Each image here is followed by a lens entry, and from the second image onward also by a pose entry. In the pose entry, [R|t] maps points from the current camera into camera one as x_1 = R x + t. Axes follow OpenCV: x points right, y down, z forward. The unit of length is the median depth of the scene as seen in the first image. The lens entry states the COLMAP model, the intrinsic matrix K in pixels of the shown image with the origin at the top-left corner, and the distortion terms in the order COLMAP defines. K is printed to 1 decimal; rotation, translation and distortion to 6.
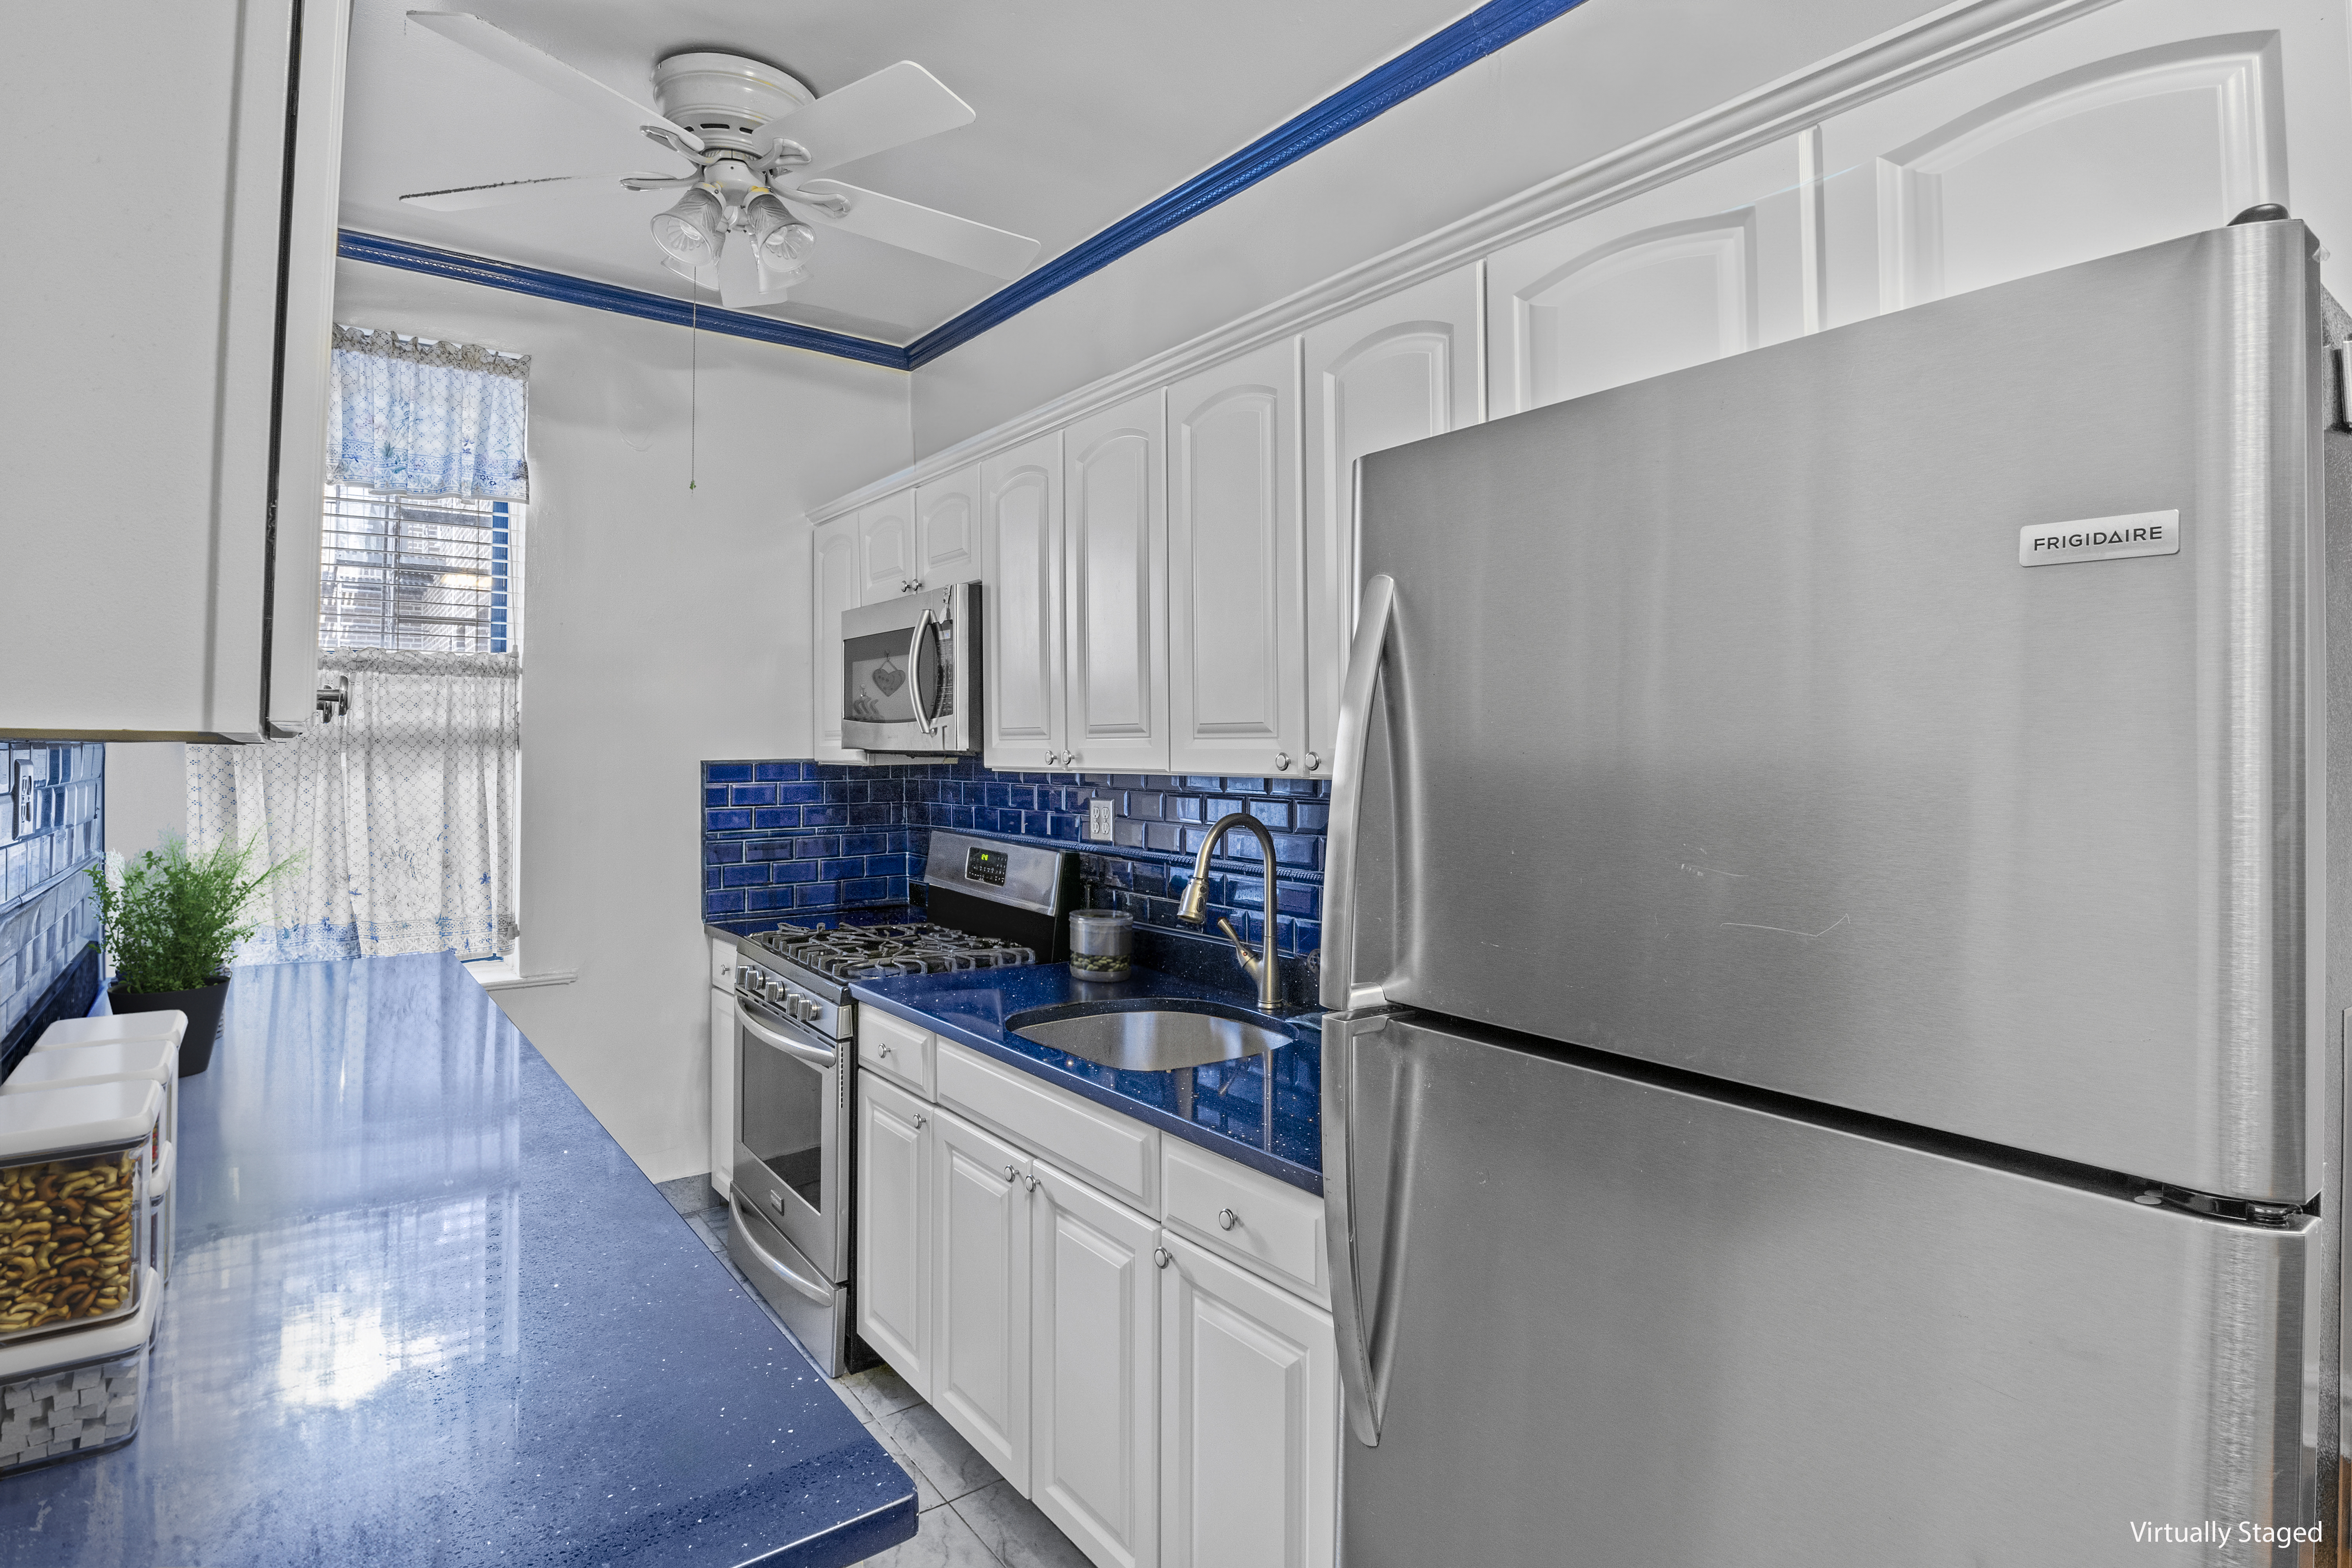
lens RADIAL K [[1203.4, 0, 1174.8], [0, 1203.4, 749.3], [0, 0, 1]] dist [-0.000249, -0.000017]
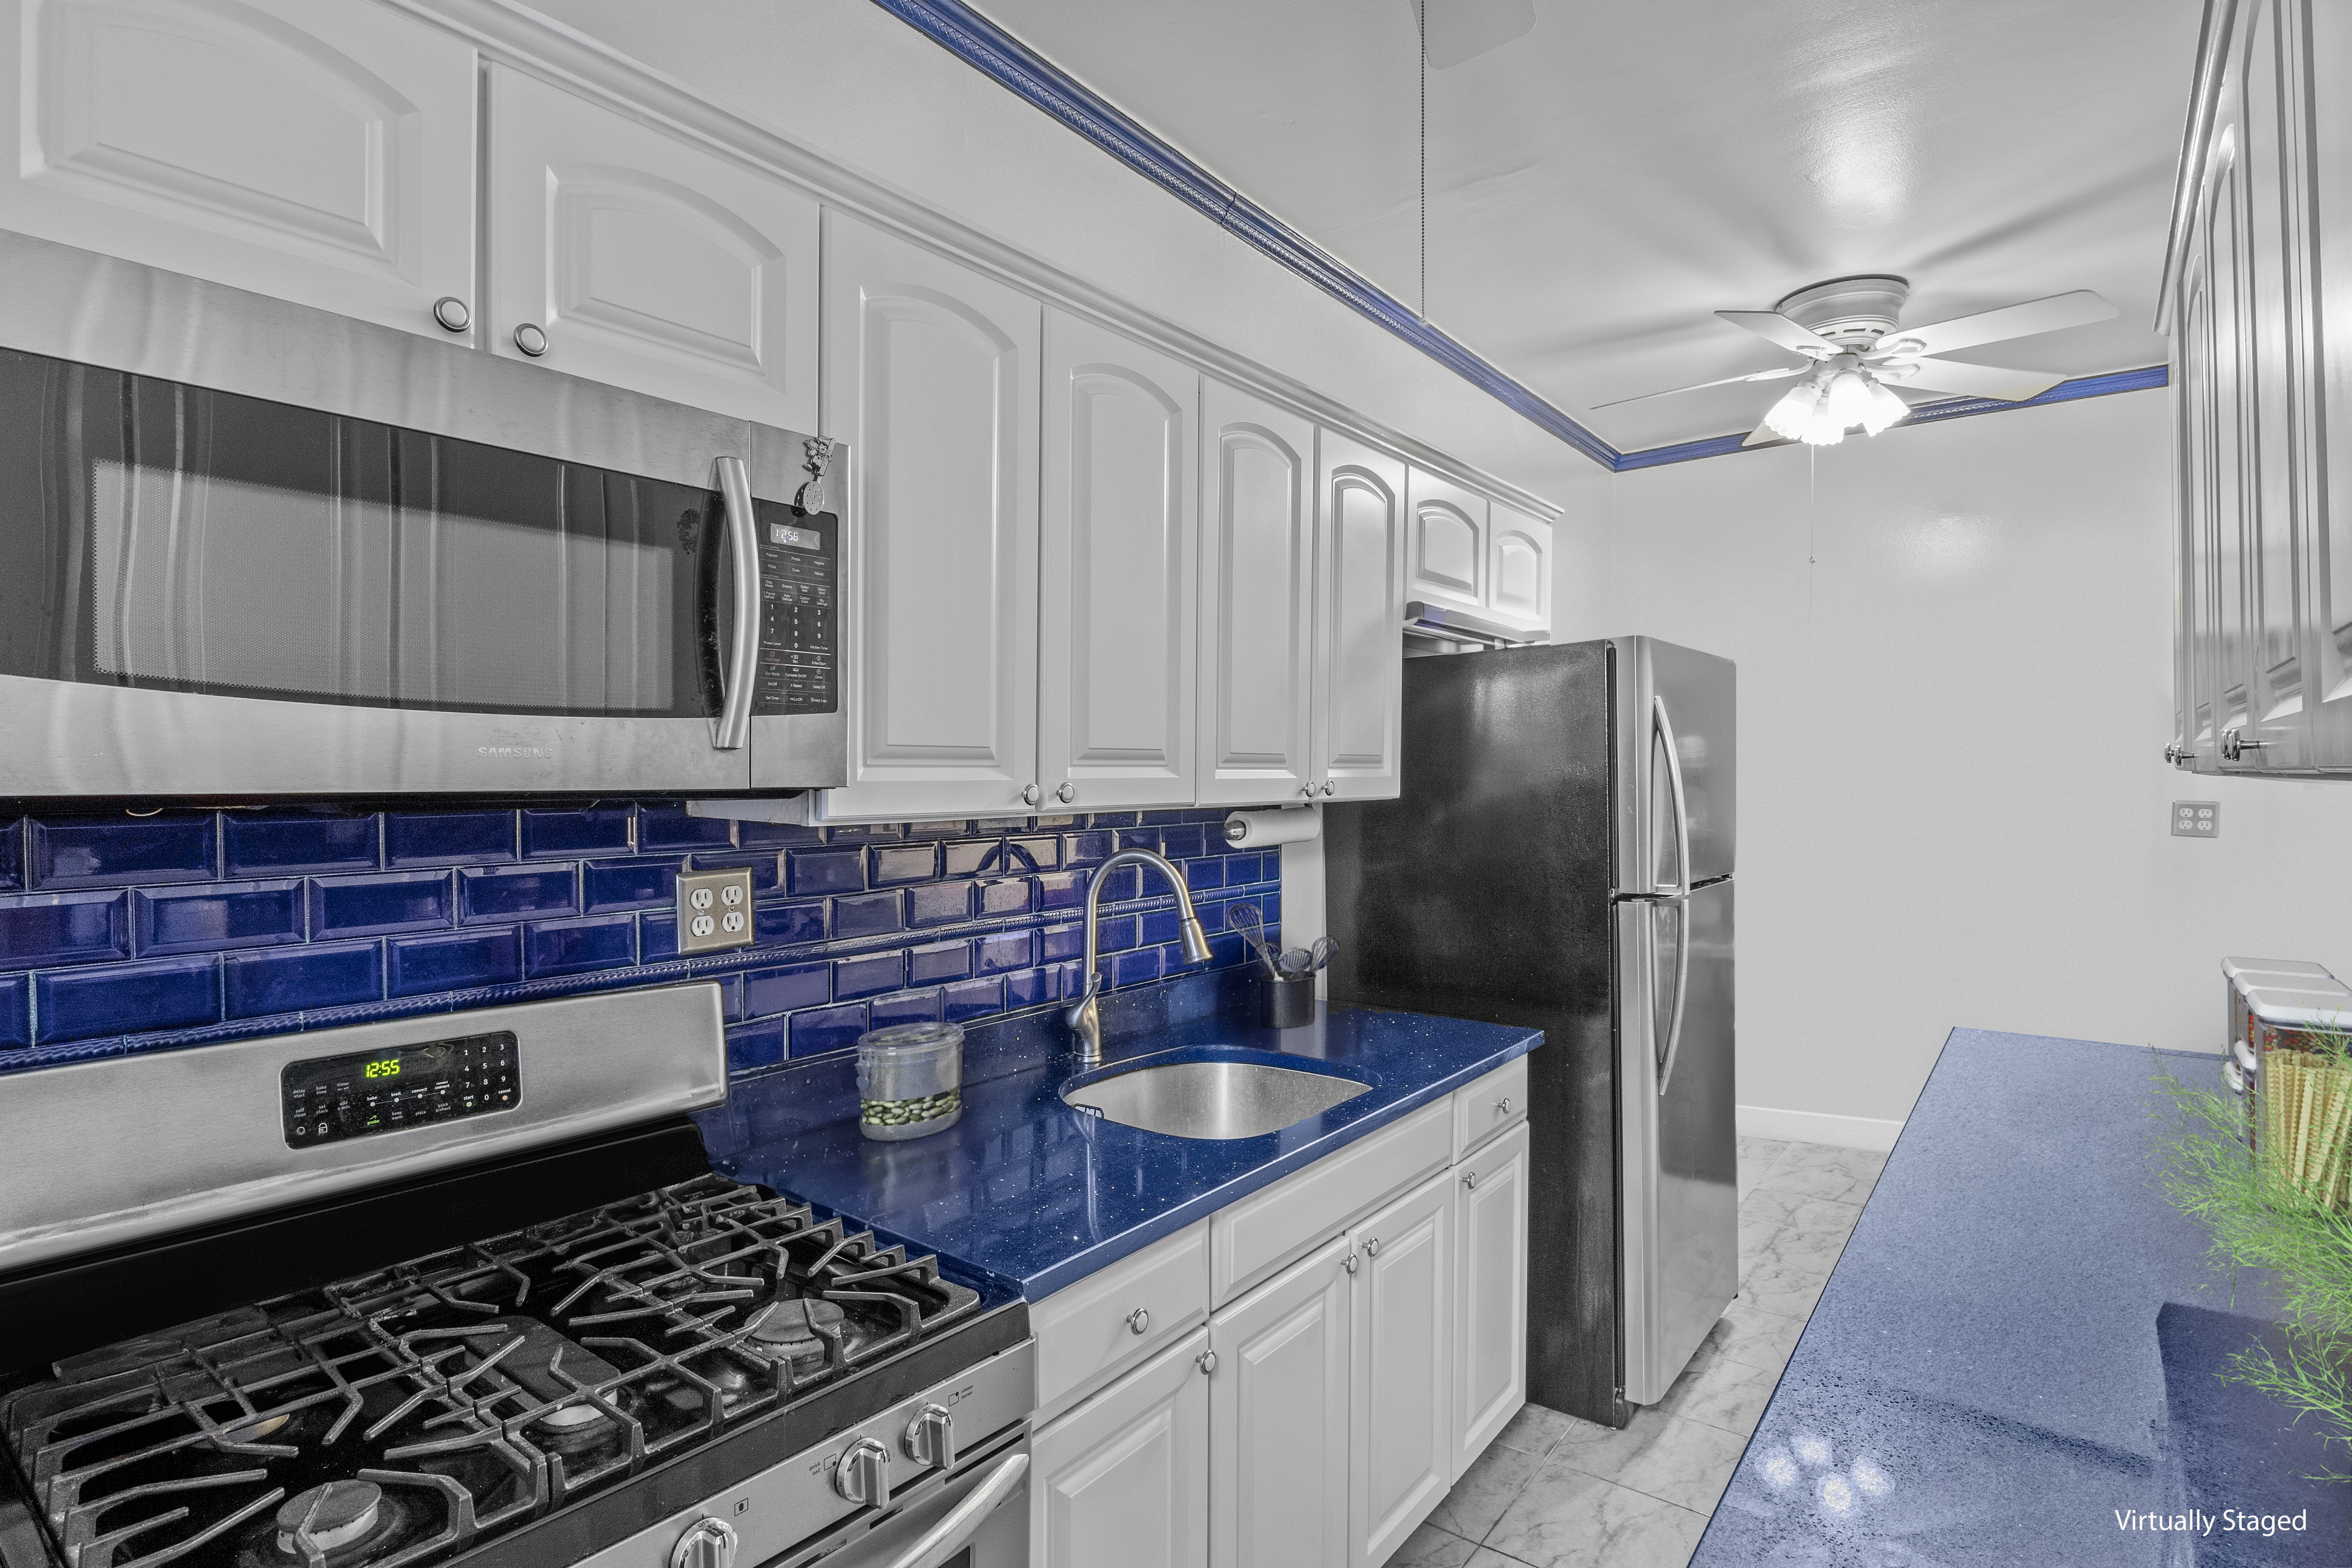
lens RADIAL K [[1147.2, 0, 1176.0], [0, 1147.2, 784.0], [0, 0, 1]] dist [0.000127, -0.000017]
pose [[-0.241354, -0.008451, 0.970400, -0.742349], [0.006115, 0.999929, 0.010229, -0.002381], [-0.970418, 0.008403, -0.241285, 1.103896]]
